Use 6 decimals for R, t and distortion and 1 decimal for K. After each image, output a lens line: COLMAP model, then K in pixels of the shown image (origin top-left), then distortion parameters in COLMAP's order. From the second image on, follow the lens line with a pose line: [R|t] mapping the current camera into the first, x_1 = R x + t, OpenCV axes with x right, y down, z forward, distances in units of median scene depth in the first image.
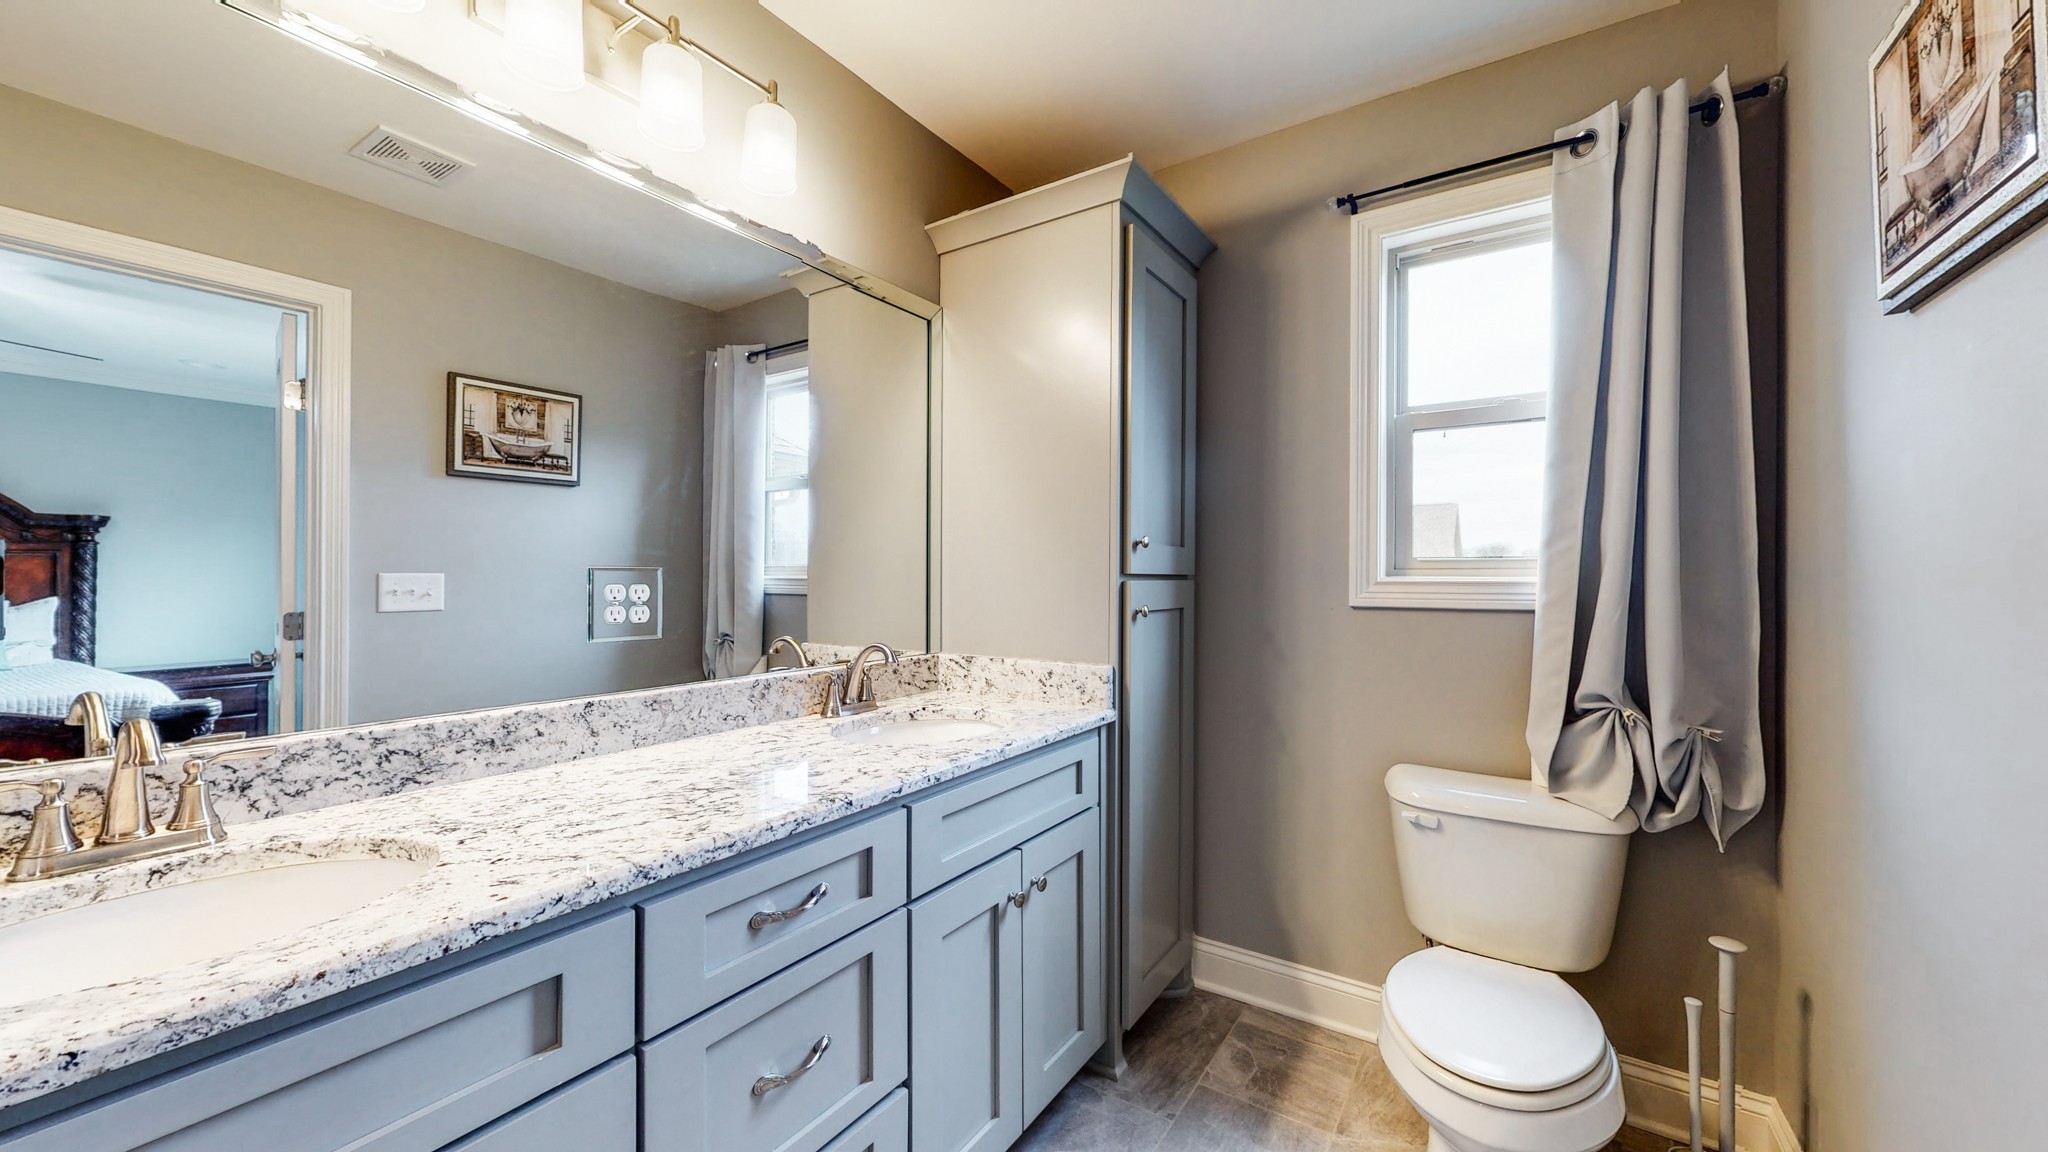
lens RADIAL K [[750.6, 0, 1024.1], [0, 750.6, 579.1], [0, 0, 1]] dist [0.000240, -0.000123]
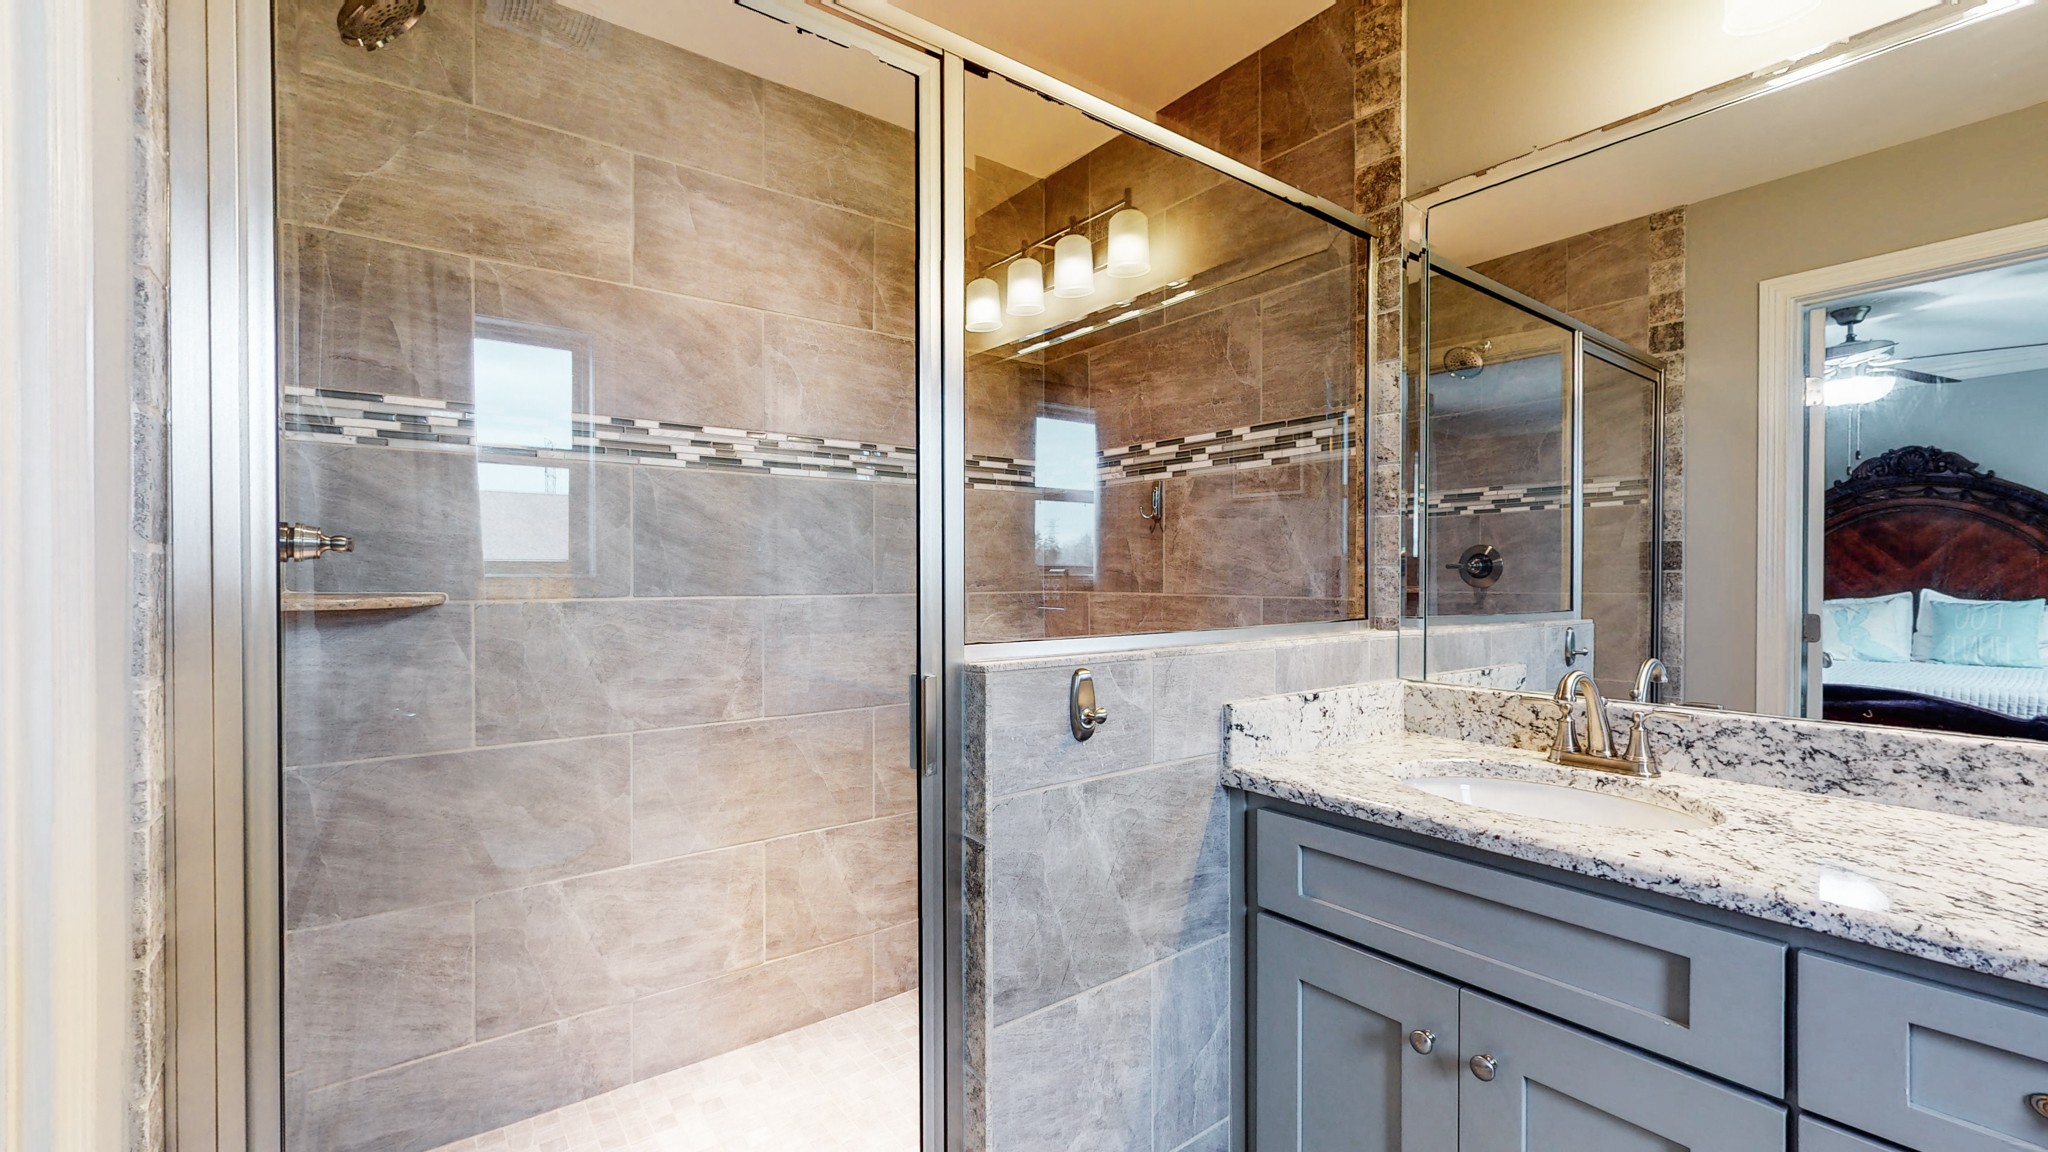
lens RADIAL K [[750.6, 0, 1024.1], [0, 750.6, 579.1], [0, 0, 1]] dist [0.000240, -0.000123]
pose [[-0.294179, -0.000279, -0.955750, 0.506065], [-0.003918, 0.999992, 0.000914, 0.005949], [0.955742, 0.004013, -0.294178, 0.339438]]
